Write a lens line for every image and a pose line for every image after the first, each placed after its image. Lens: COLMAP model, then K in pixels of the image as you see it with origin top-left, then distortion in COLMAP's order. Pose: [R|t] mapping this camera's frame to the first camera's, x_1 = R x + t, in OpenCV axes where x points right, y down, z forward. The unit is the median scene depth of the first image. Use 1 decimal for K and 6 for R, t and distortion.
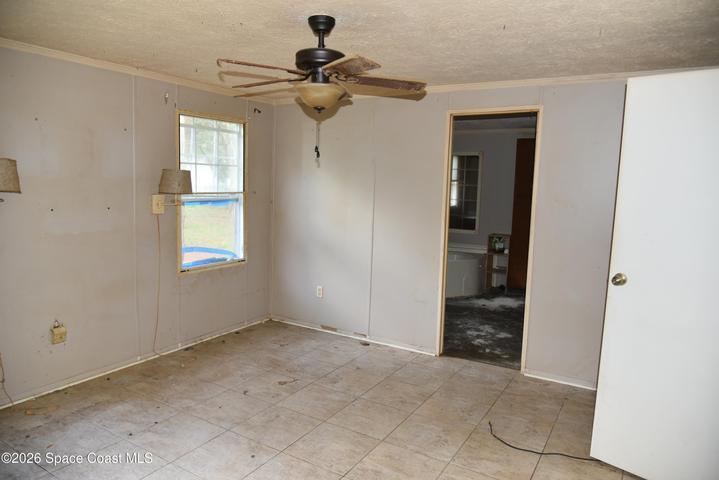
lens RADIAL K [[488.9, 0, 360.7], [0, 488.9, 243.4], [0, 0, 1]] dist [-0.035343, 0.004117]
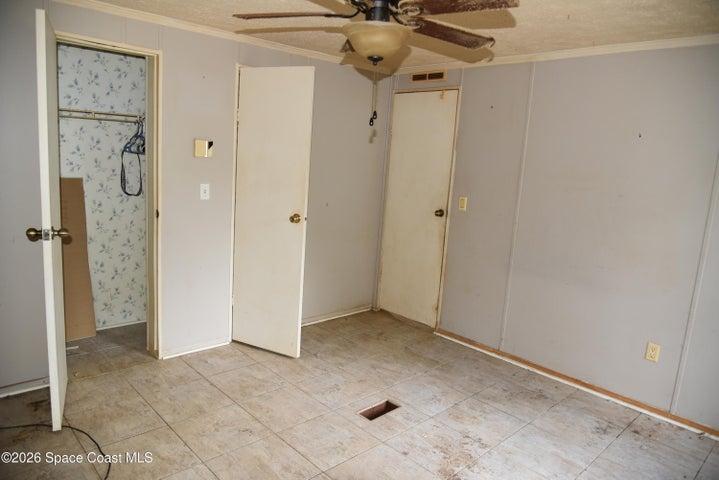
lens RADIAL K [[488.9, 0, 360.7], [0, 488.9, 243.4], [0, 0, 1]] dist [-0.035343, 0.004117]
pose [[-0.961230, -0.138060, 0.238697, -0.161297], [-0.060705, 0.950346, 0.305216, -0.138884], [-0.268983, 0.278892, -0.921883, 1.044659]]
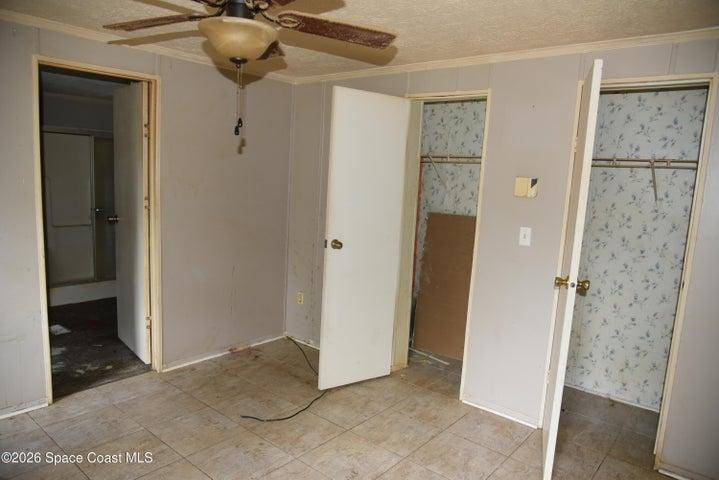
lens RADIAL K [[488.9, 0, 360.7], [0, 488.9, 243.4], [0, 0, 1]] dist [-0.035343, 0.004117]
pose [[0.155609, -0.156675, 0.975315, -0.438766], [0.085115, 0.985796, 0.144778, -0.066857], [-0.984145, 0.060485, 0.166734, 0.438916]]
